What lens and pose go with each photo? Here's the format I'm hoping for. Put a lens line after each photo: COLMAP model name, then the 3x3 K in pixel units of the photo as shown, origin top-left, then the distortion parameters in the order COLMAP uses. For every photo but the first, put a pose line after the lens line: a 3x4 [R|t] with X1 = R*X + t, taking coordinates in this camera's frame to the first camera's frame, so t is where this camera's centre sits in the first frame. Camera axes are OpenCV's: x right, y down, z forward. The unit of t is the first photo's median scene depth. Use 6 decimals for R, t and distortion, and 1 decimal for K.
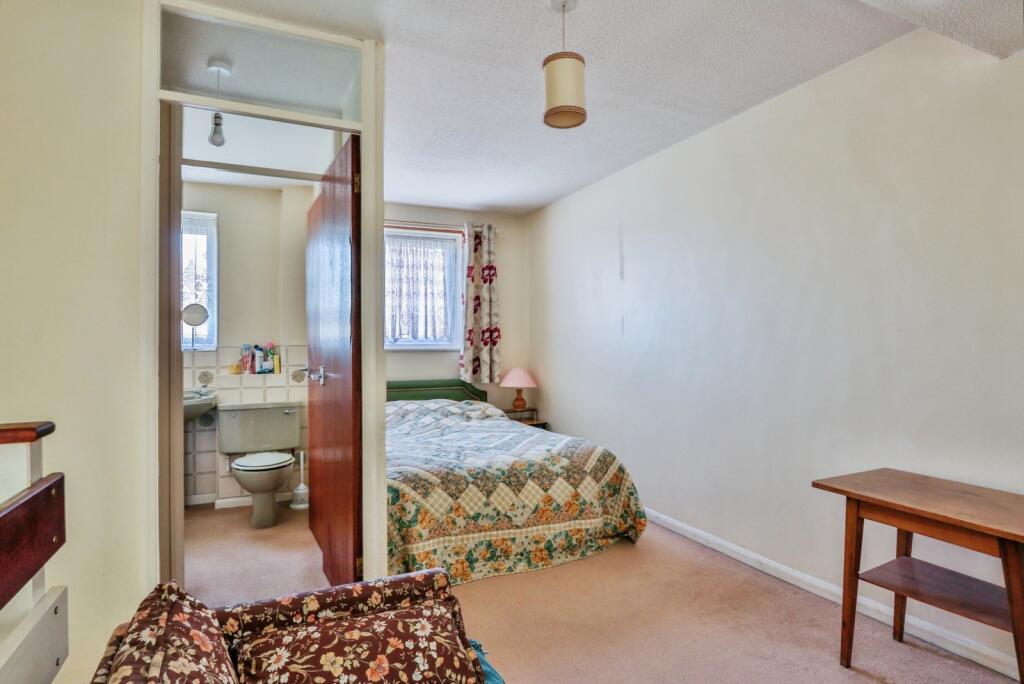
lens RADIAL K [[547.9, 0, 533.4], [0, 547.9, 344.8], [0, 0, 1]] dist [0.000578, 0.000500]
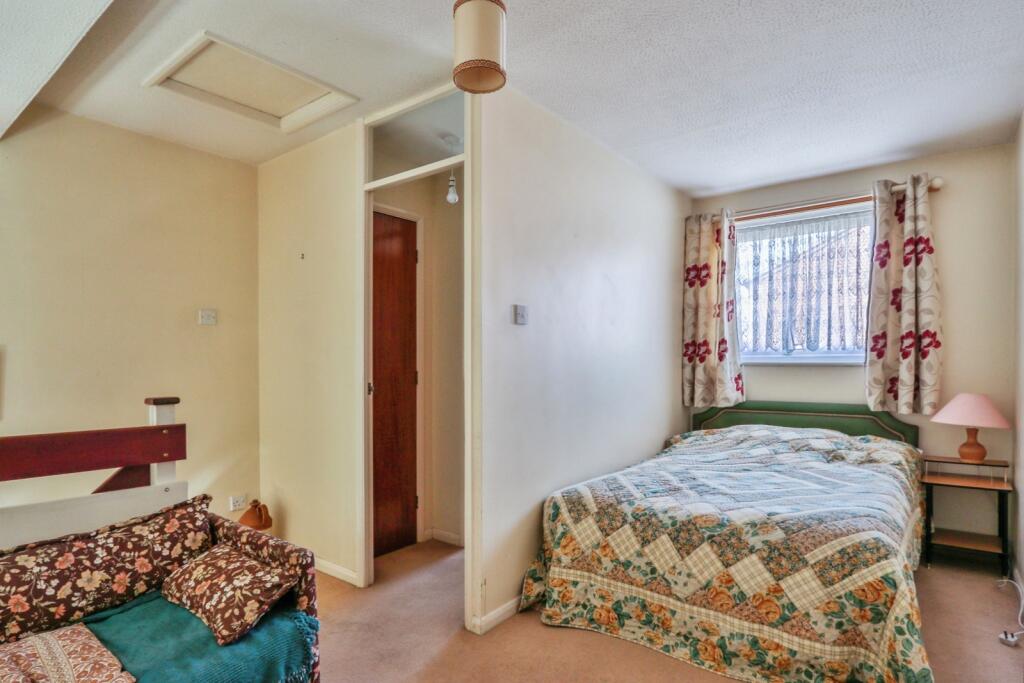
lens RADIAL K [[562.5, 0, 511.9], [0, 562.5, 363.8], [0, 0, 1]] dist [-0.009281, 0.000758]
pose [[0.426020, 0.004854, -0.904701, 0.575165], [0.005025, 0.999957, 0.007731, 0.001336], [0.904700, -0.007839, 0.425977, 0.466738]]
